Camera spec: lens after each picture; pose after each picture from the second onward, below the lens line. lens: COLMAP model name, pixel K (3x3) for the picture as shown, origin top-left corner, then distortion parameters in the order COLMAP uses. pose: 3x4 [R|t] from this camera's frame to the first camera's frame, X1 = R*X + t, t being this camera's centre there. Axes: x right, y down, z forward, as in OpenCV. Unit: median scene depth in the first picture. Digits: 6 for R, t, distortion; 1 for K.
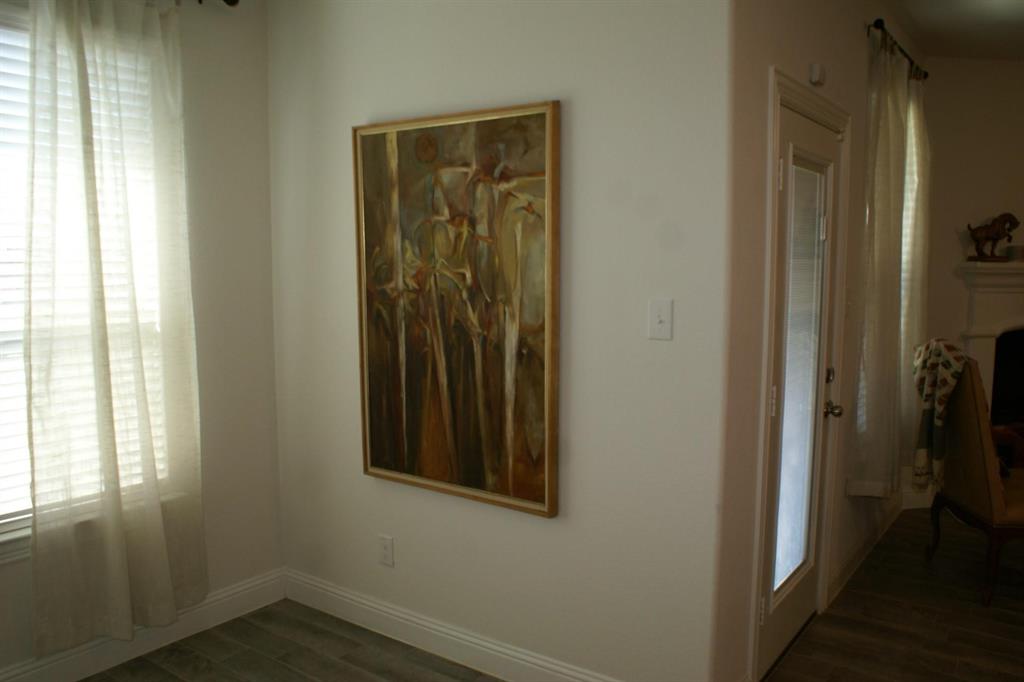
lens RADIAL K [[838.5, 0, 514.2], [0, 838.5, 352.0], [0, 0, 1]] dist [-0.144179, 0.132980]
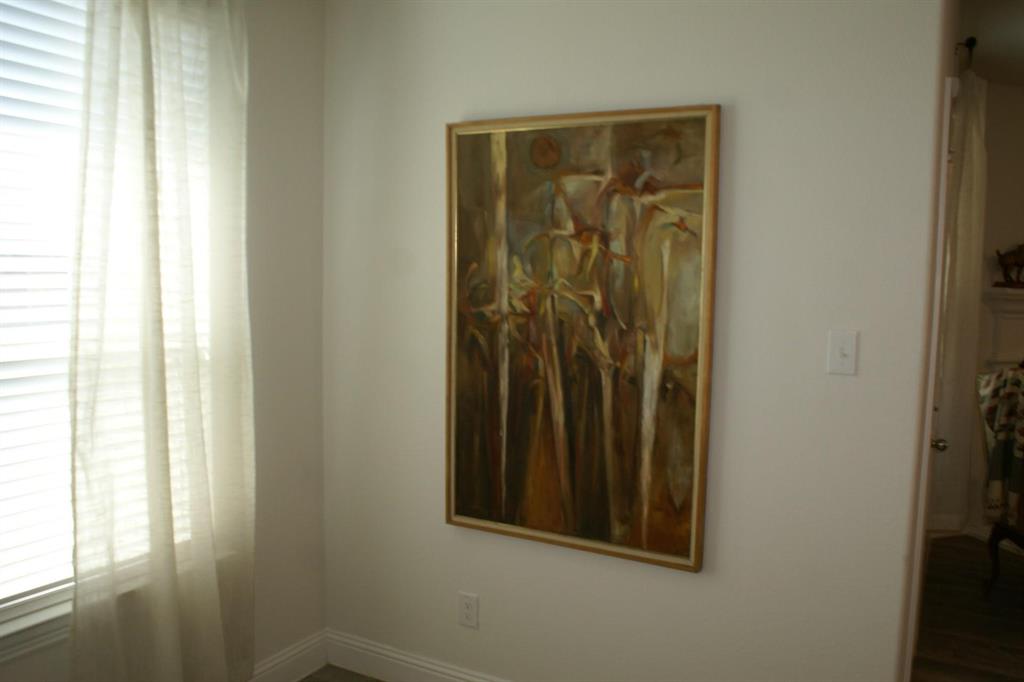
lens RADIAL K [[838.5, 0, 486.0], [0, 838.5, 344.9], [0, 0, 1]] dist [-0.144179, 0.132980]
pose [[0.993391, 0.008093, 0.114491, -0.271799], [-0.005209, 0.999662, -0.025471, -0.019796], [-0.114658, 0.024706, 0.993098, 0.143199]]
